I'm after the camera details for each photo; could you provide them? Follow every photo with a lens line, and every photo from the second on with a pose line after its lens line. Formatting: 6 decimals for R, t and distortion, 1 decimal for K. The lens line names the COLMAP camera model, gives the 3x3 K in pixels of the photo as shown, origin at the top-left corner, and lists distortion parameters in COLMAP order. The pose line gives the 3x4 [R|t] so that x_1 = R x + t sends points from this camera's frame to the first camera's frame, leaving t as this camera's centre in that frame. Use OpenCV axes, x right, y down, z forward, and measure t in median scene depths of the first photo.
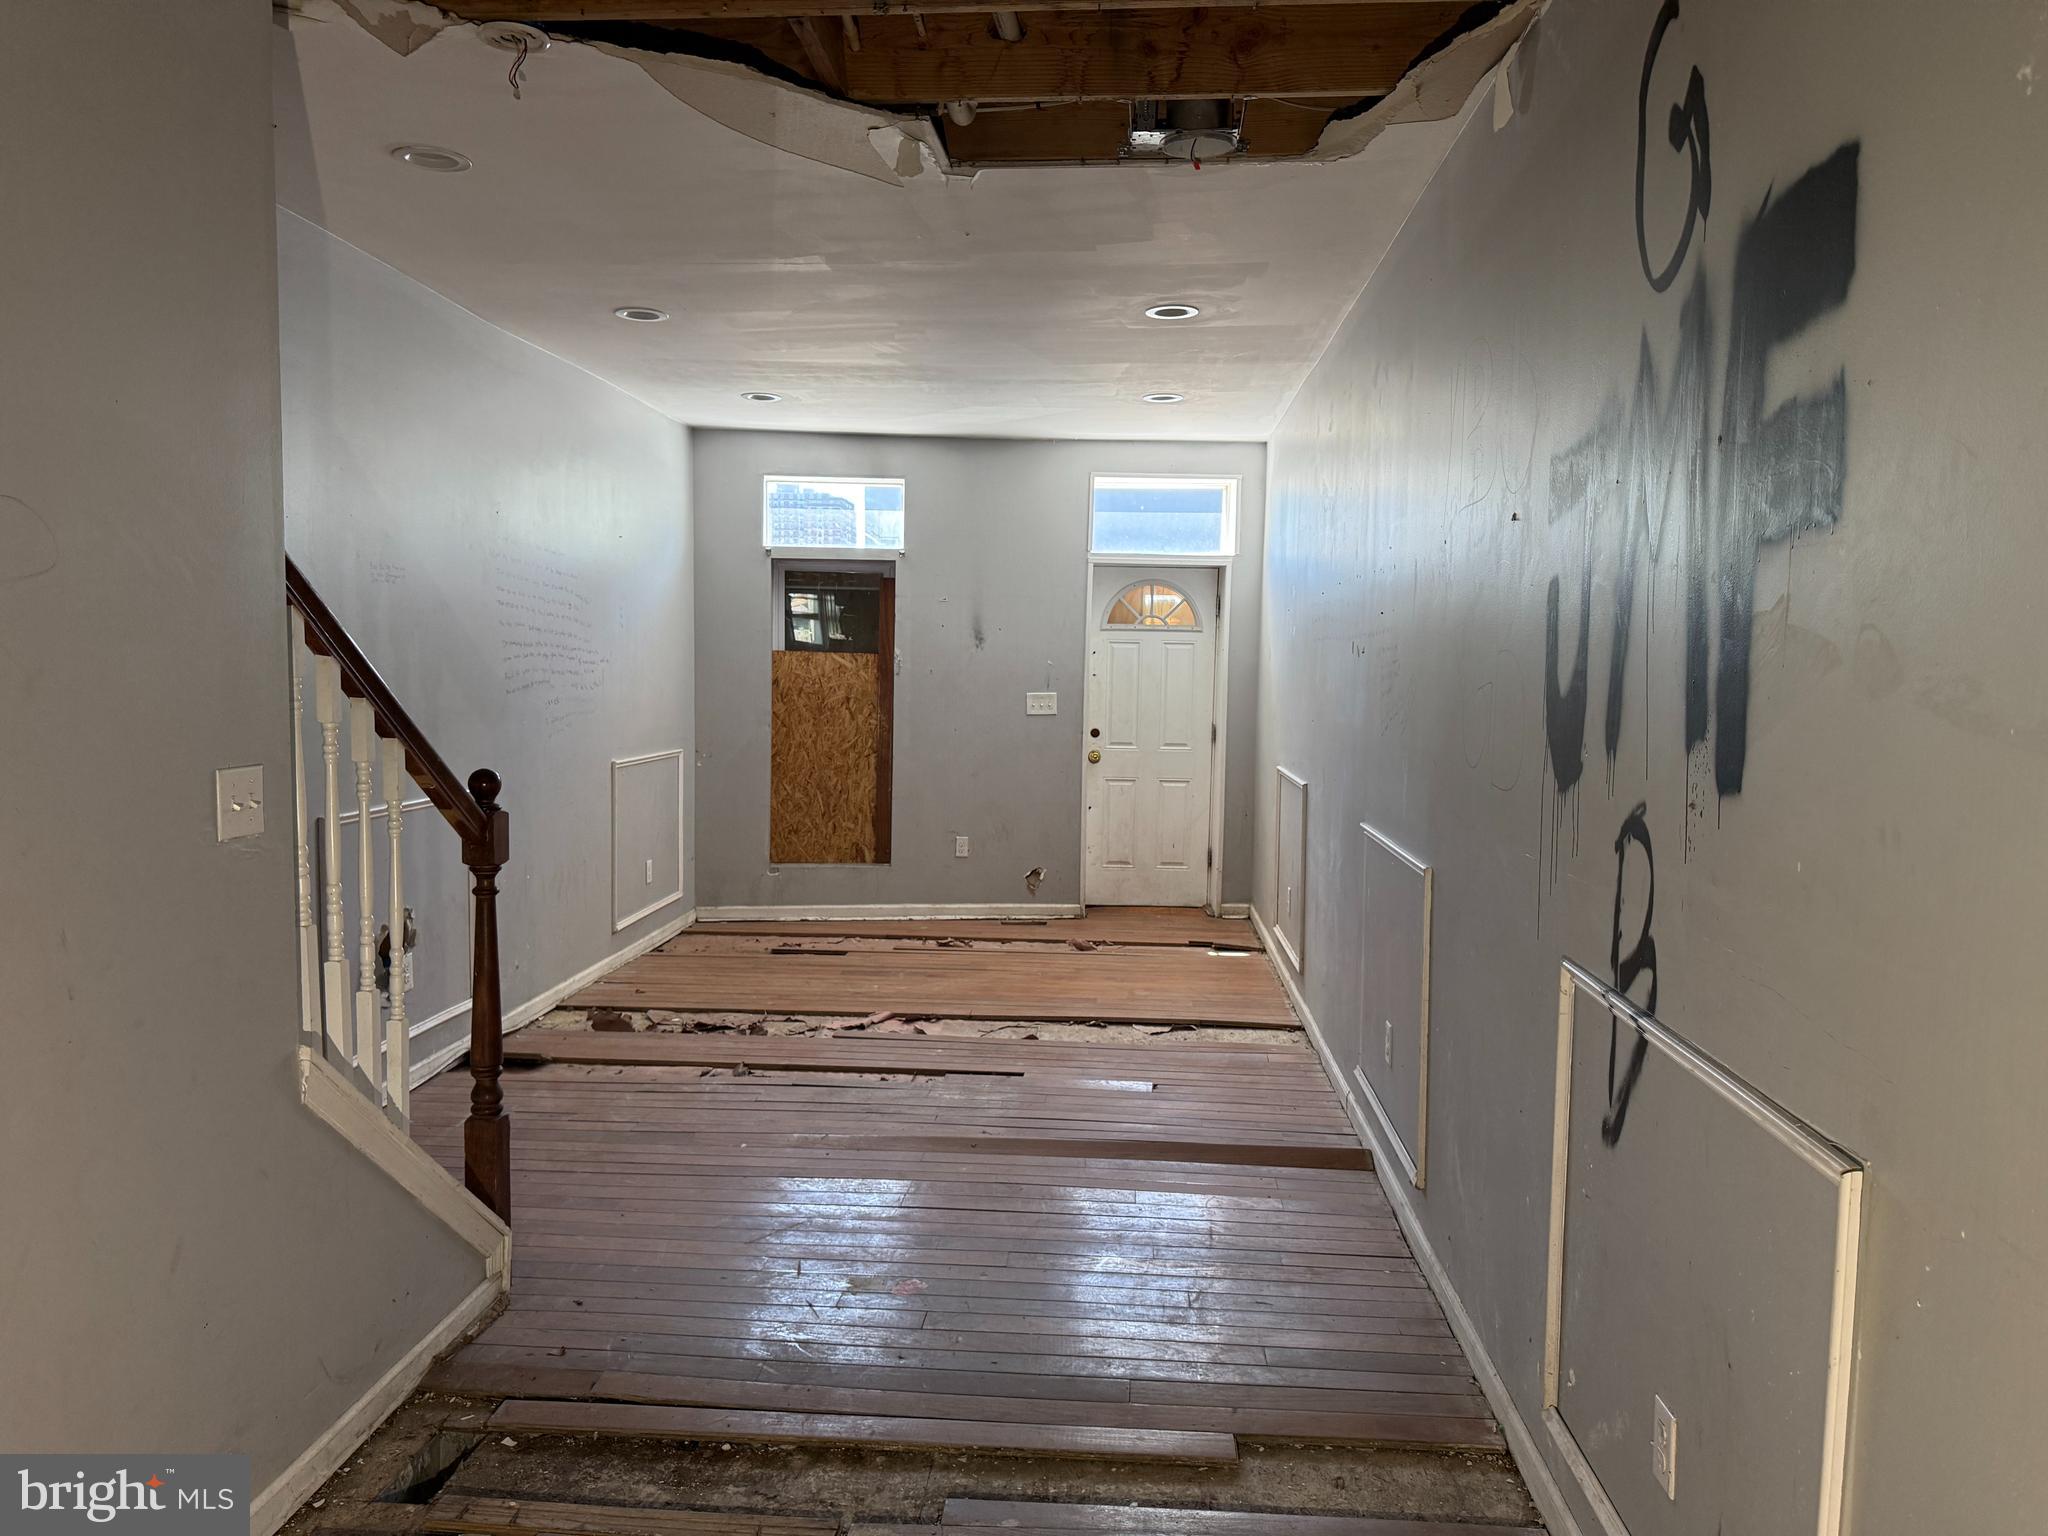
lens RADIAL K [[1456.5, 0, 1019.6], [0, 1456.5, 774.6], [0, 0, 1]] dist [0.034006, -0.000363]
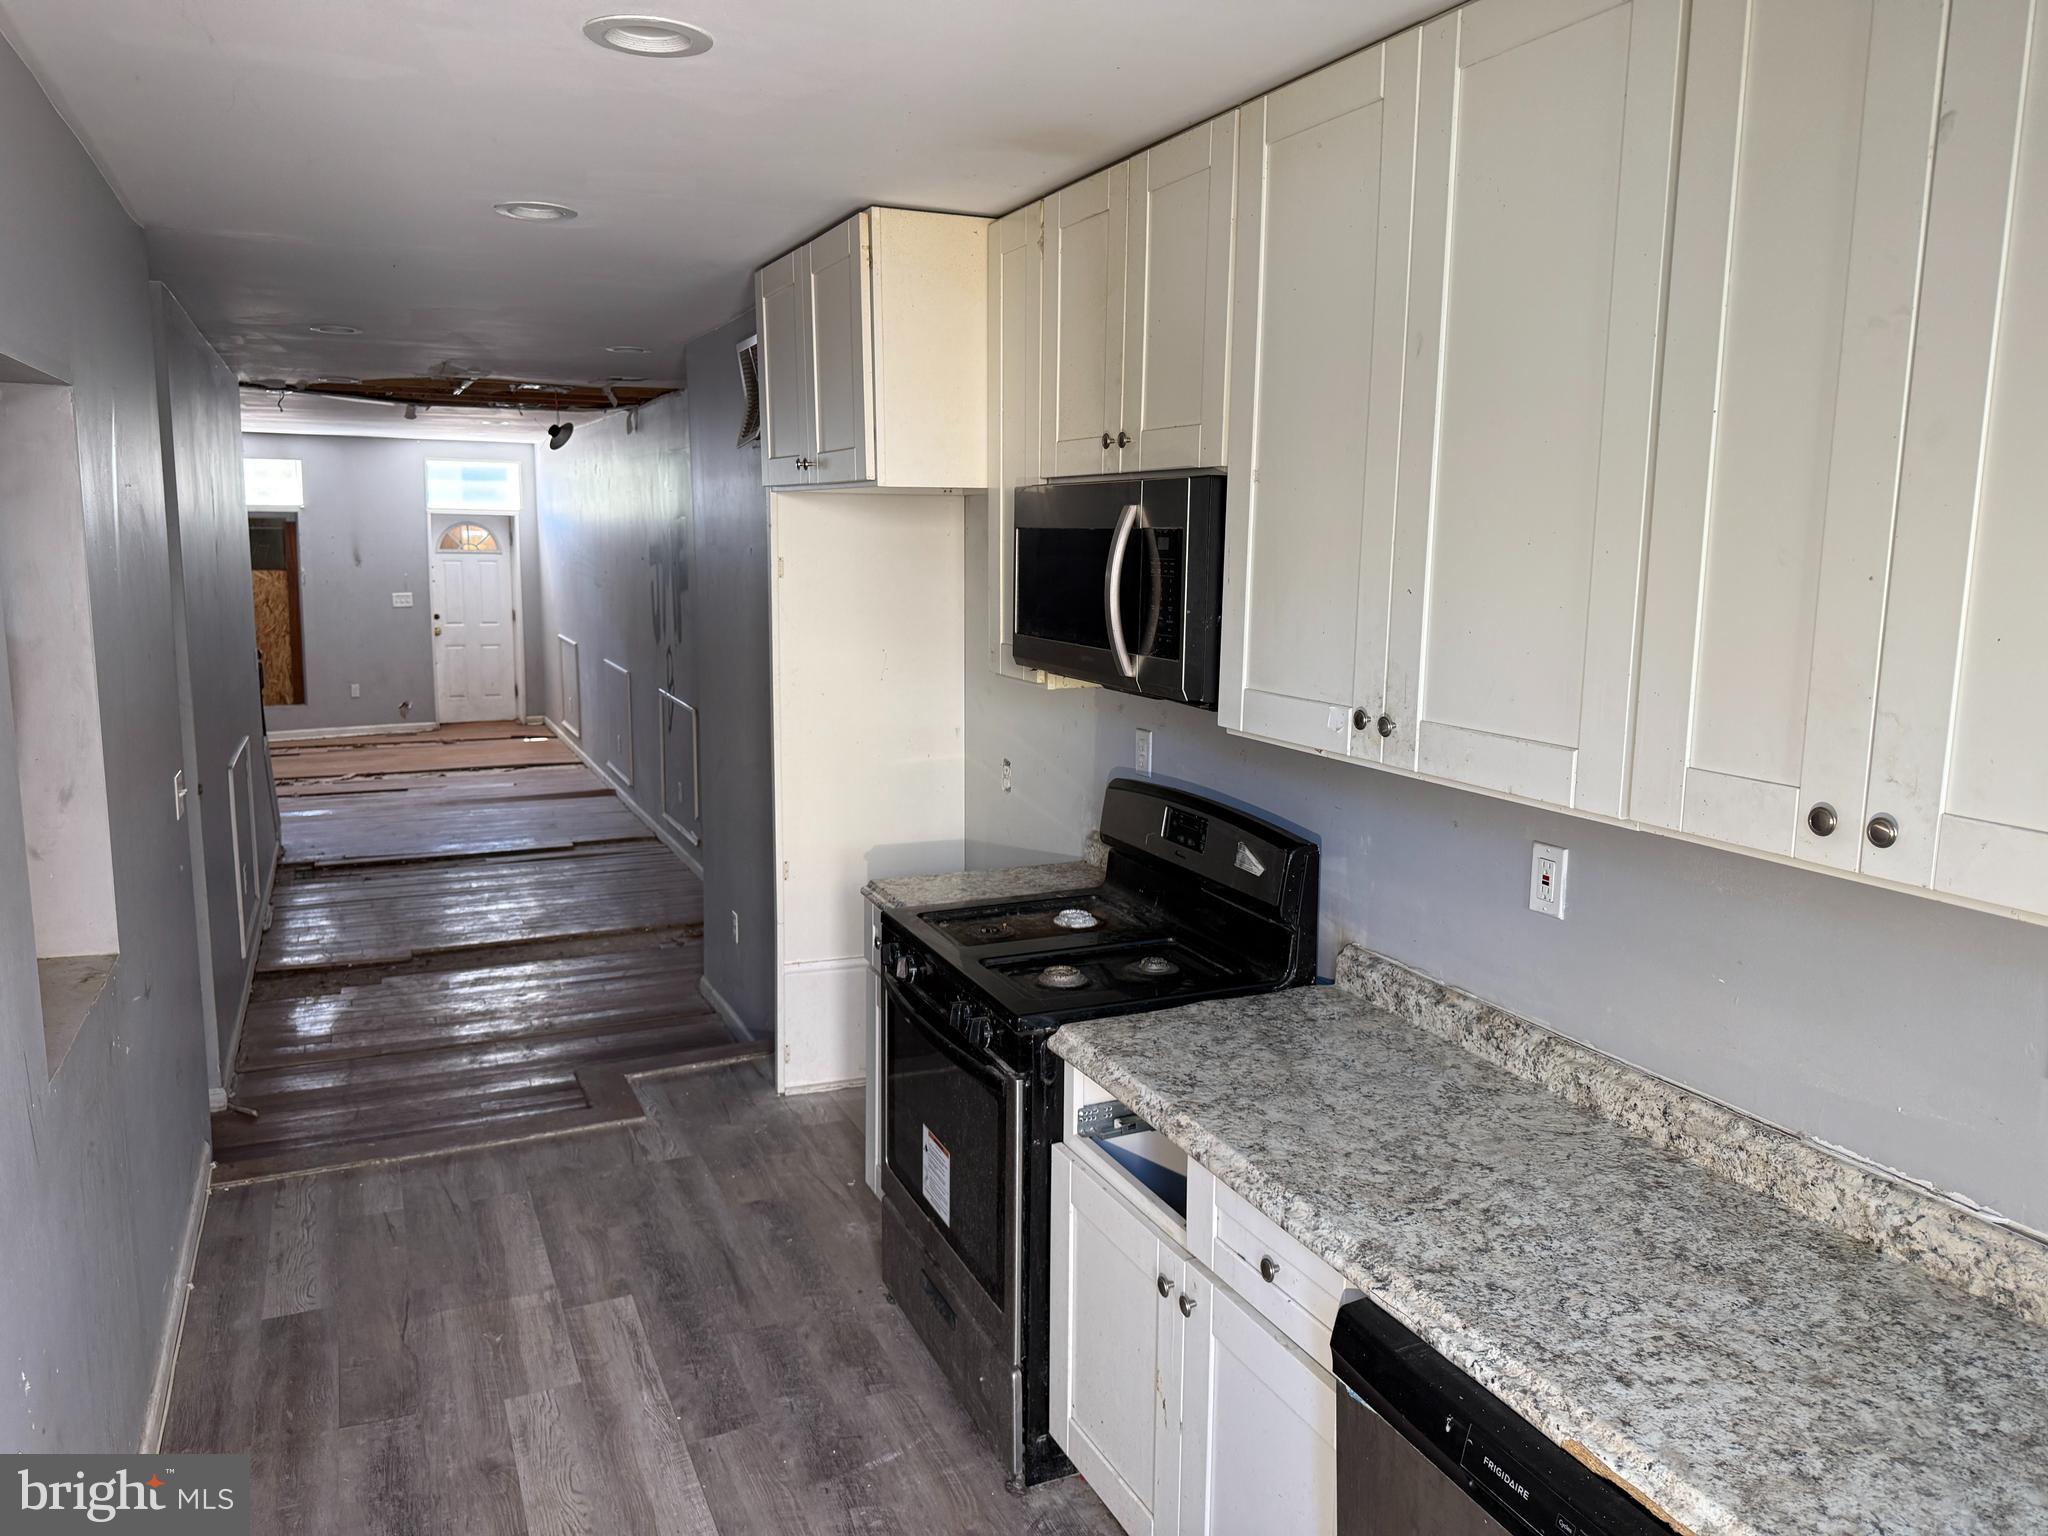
lens RADIAL K [[1456.5, 0, 1019.6], [0, 1456.5, 774.6], [0, 0, 1]] dist [0.034006, -0.000363]
pose [[0.877515, -0.085701, 0.471830, -0.168870], [0.043876, 0.994123, 0.098966, 0.013673], [-0.477538, -0.066142, 0.876118, -0.777025]]
